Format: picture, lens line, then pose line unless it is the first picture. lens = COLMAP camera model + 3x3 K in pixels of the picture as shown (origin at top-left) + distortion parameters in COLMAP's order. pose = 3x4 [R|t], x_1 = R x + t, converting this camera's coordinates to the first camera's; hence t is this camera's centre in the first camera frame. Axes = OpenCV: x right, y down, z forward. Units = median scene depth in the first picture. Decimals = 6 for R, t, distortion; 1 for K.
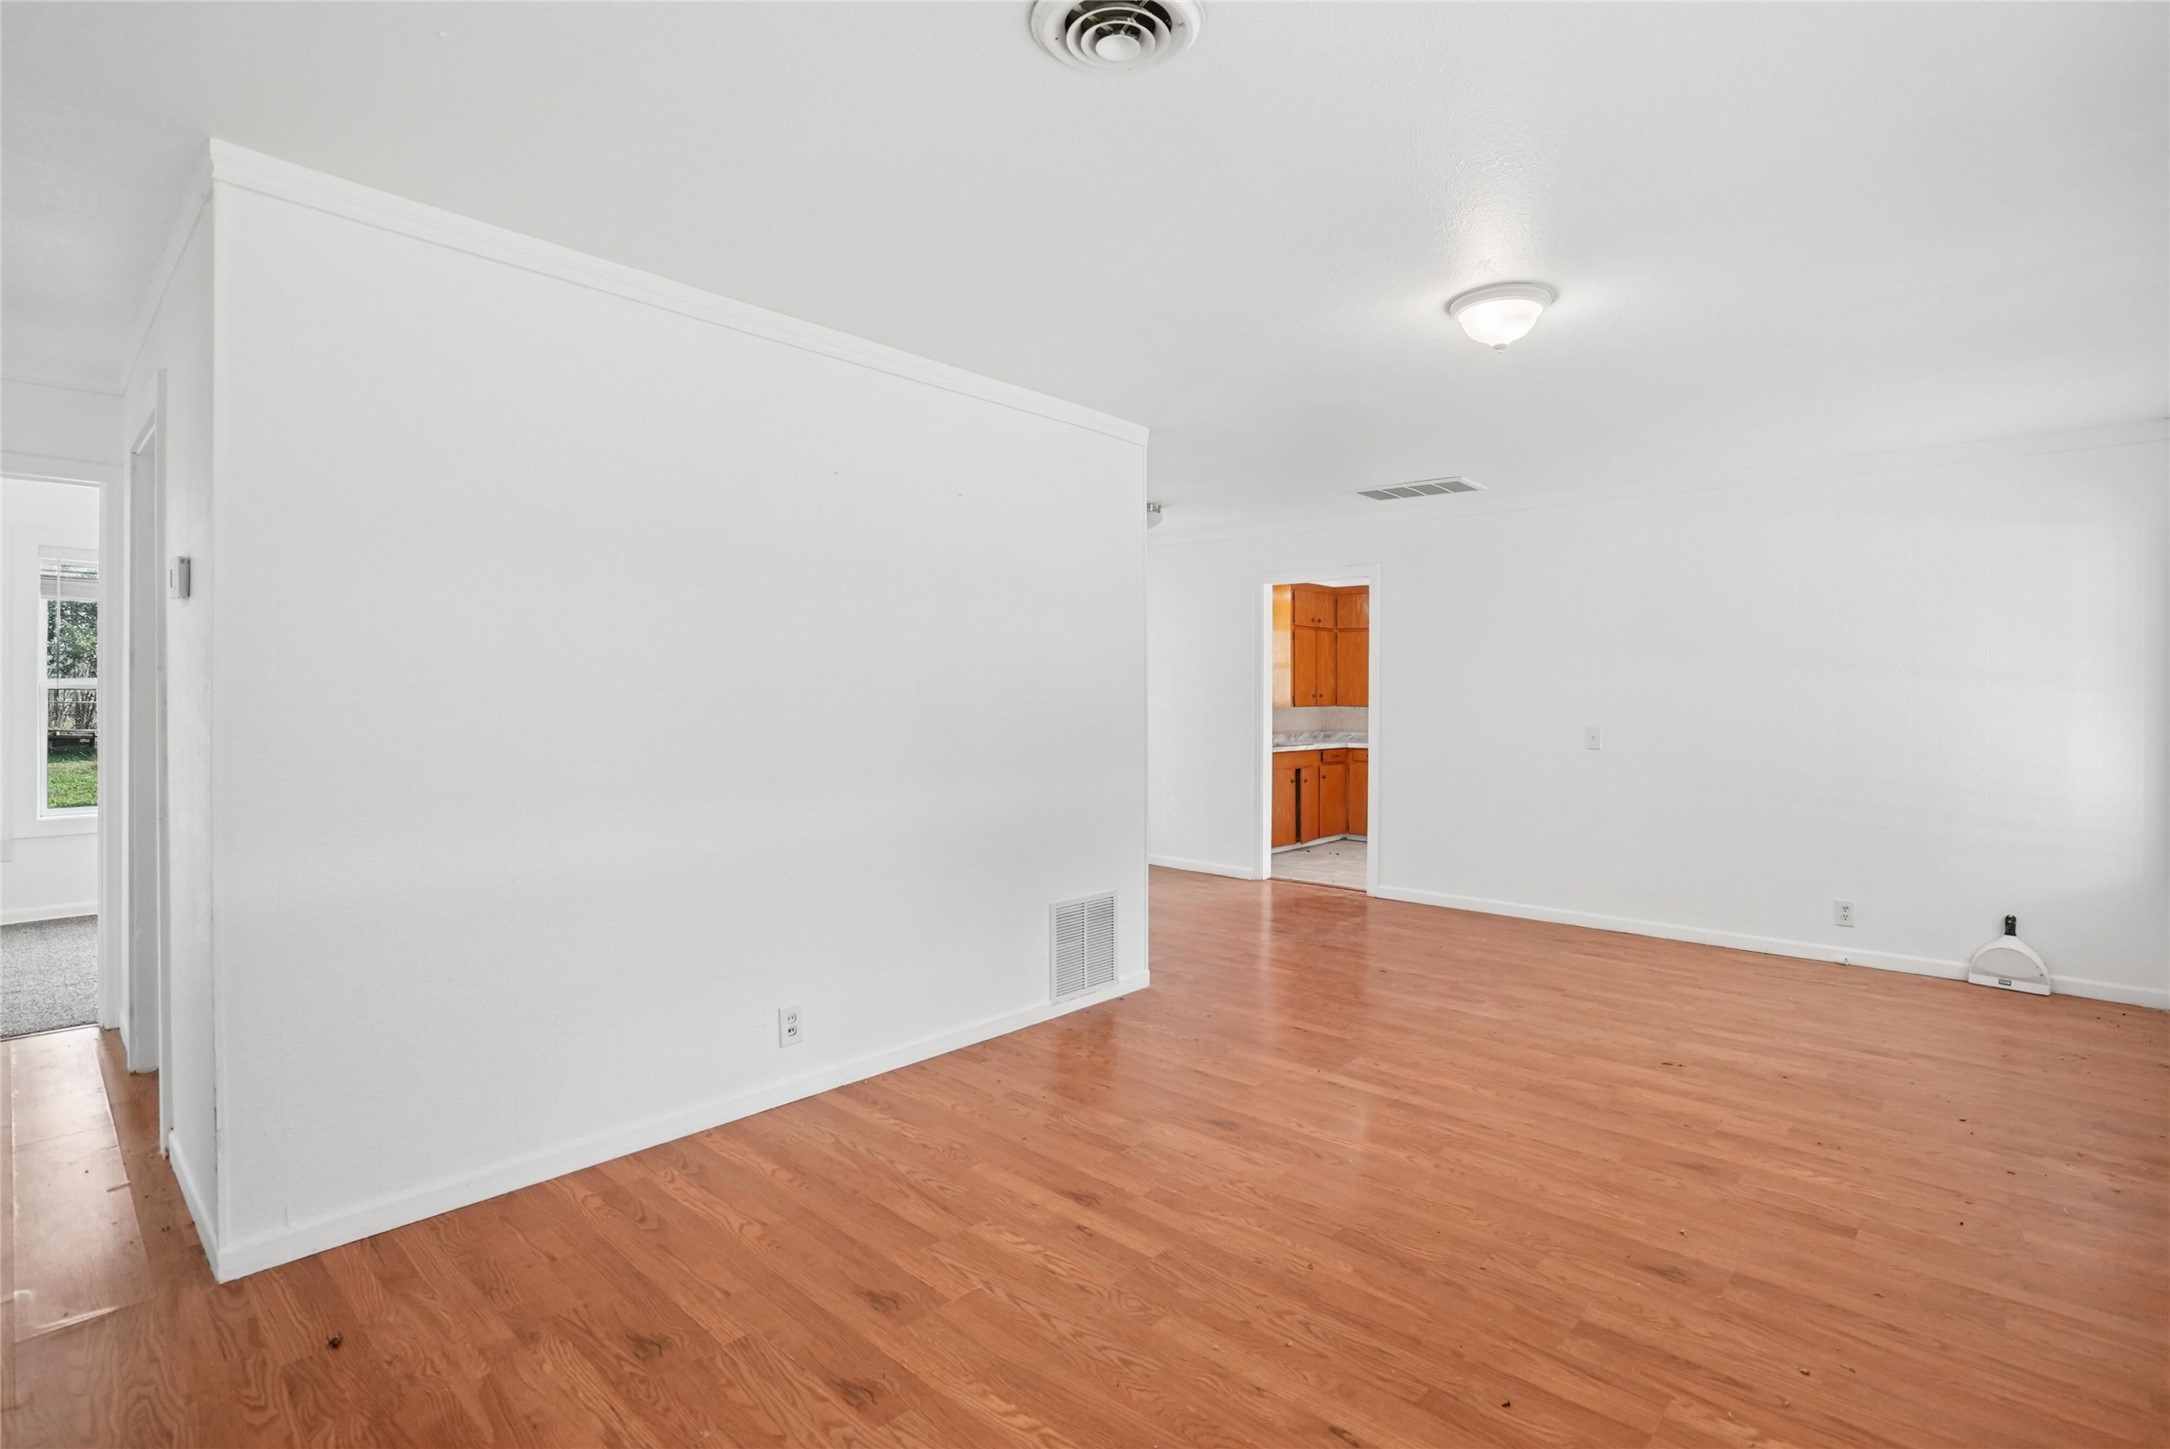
lens RADIAL K [[1030.1, 0, 1117.2], [0, 1030.1, 696.6], [0, 0, 1]] dist [-0.065996, 0.026575]
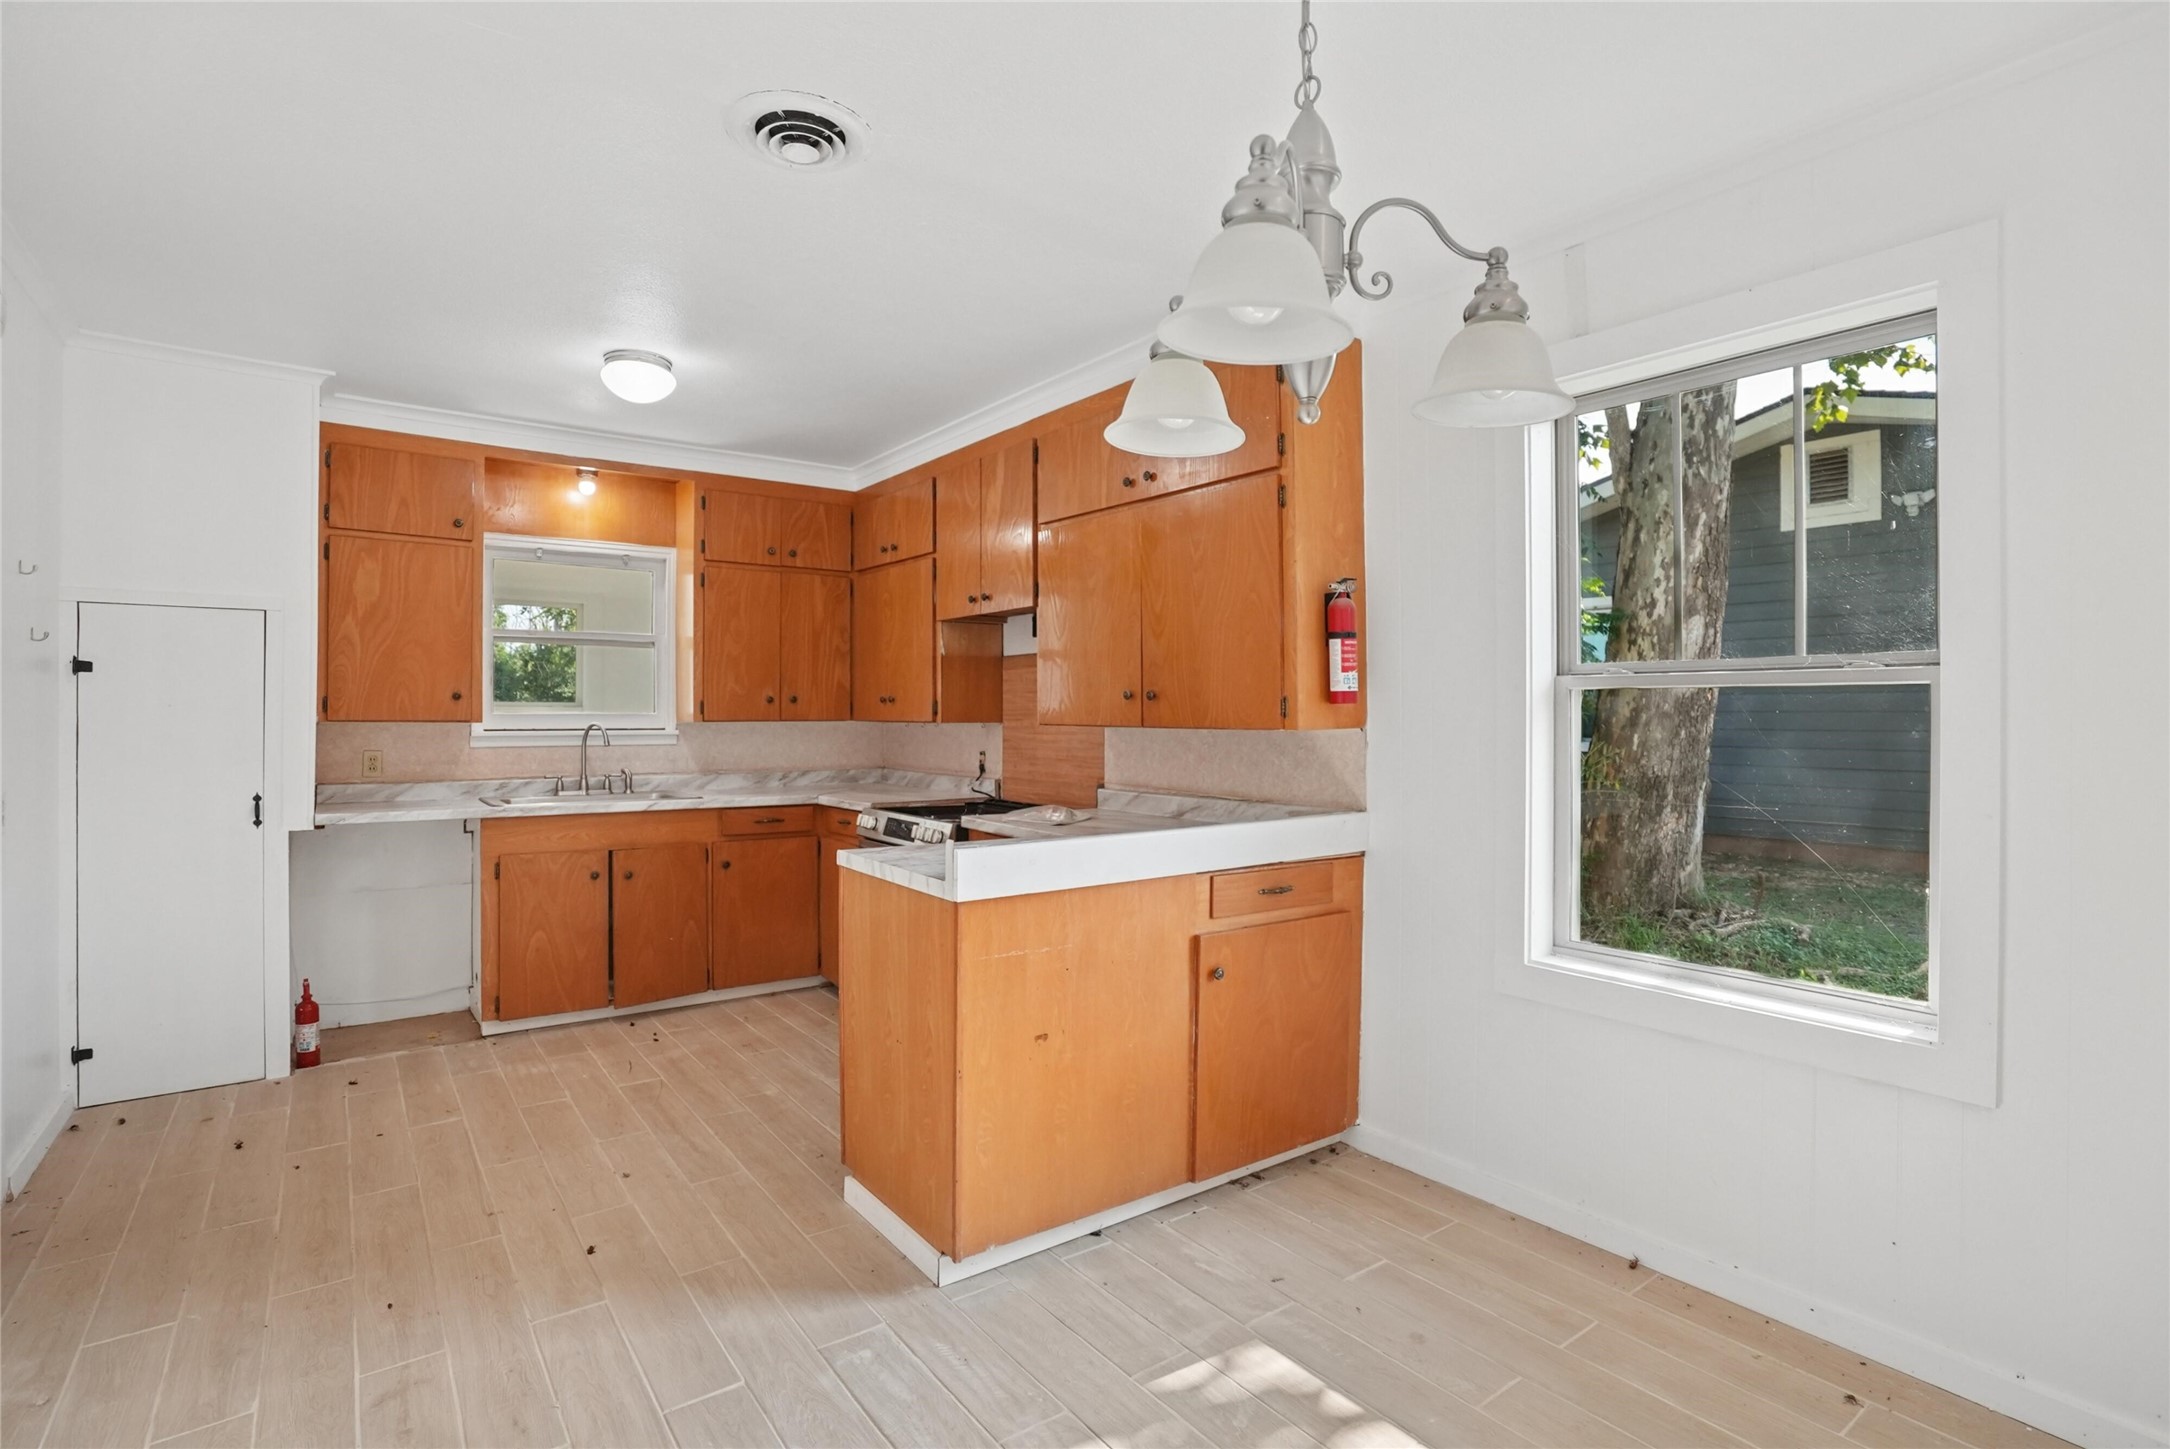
lens RADIAL K [[1020.3, 0, 1125.9], [0, 1020.3, 718.1], [0, 0, 1]] dist [-0.049093, 0.016067]
pose [[0.980671, -0.003806, -0.195626, 1.394716], [0.002860, 0.999983, -0.005118, 0.033799], [0.195642, 0.004459, 0.980665, 1.639514]]
